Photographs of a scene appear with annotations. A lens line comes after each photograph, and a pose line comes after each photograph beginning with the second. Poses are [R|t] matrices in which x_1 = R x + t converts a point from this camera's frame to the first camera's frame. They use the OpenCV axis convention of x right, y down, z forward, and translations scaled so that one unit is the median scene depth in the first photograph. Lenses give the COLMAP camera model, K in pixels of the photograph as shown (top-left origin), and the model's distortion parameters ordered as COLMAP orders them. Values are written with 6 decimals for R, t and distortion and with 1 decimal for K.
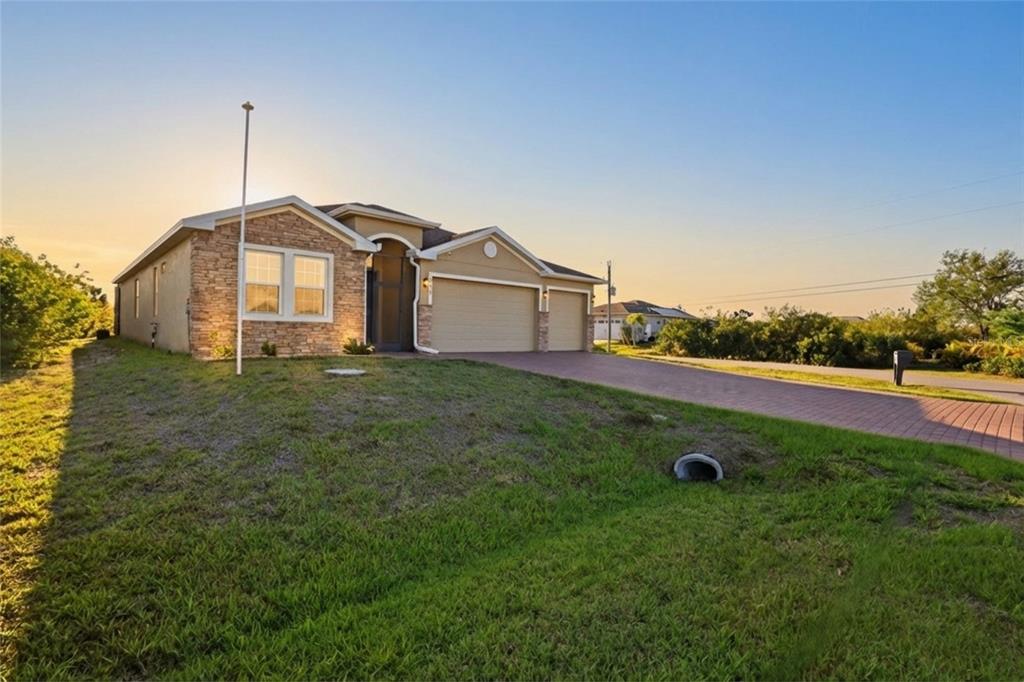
lens RADIAL K [[468.0, 0, 515.3], [0, 468.0, 341.7], [0, 0, 1]] dist [-0.026270, 0.000141]
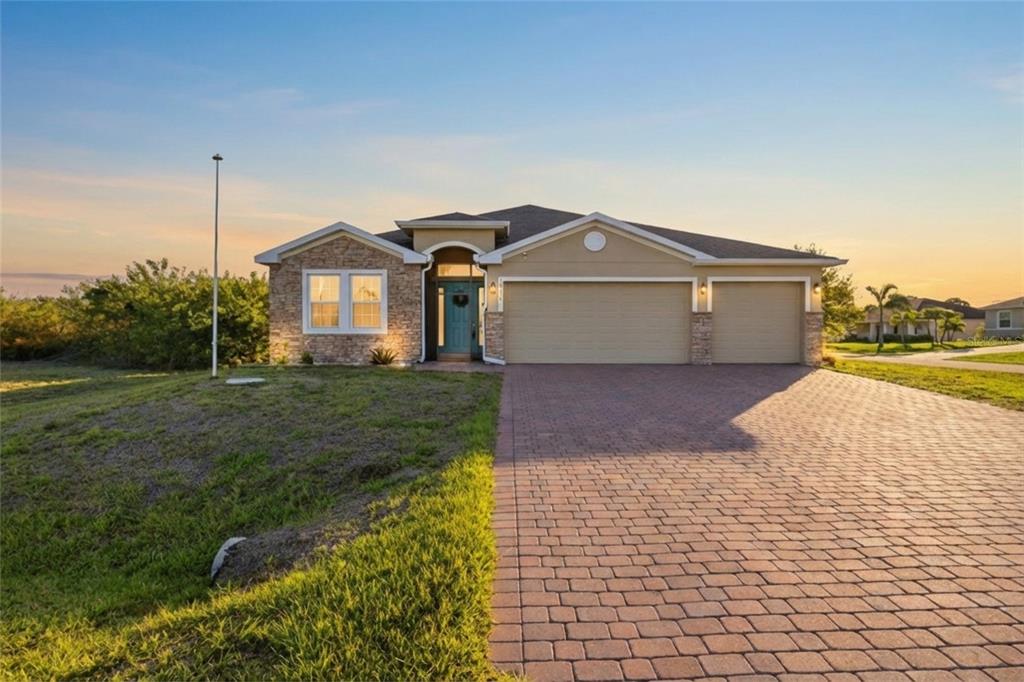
lens RADIAL K [[468.0, 0, 515.3], [0, 468.0, 341.7], [0, 0, 1]] dist [-0.026270, 0.000141]
pose [[0.768027, -0.020771, -0.640081, 0.533620], [0.004393, 0.999621, -0.027167, 0.006794], [0.640402, 0.018053, 0.767827, 0.391300]]
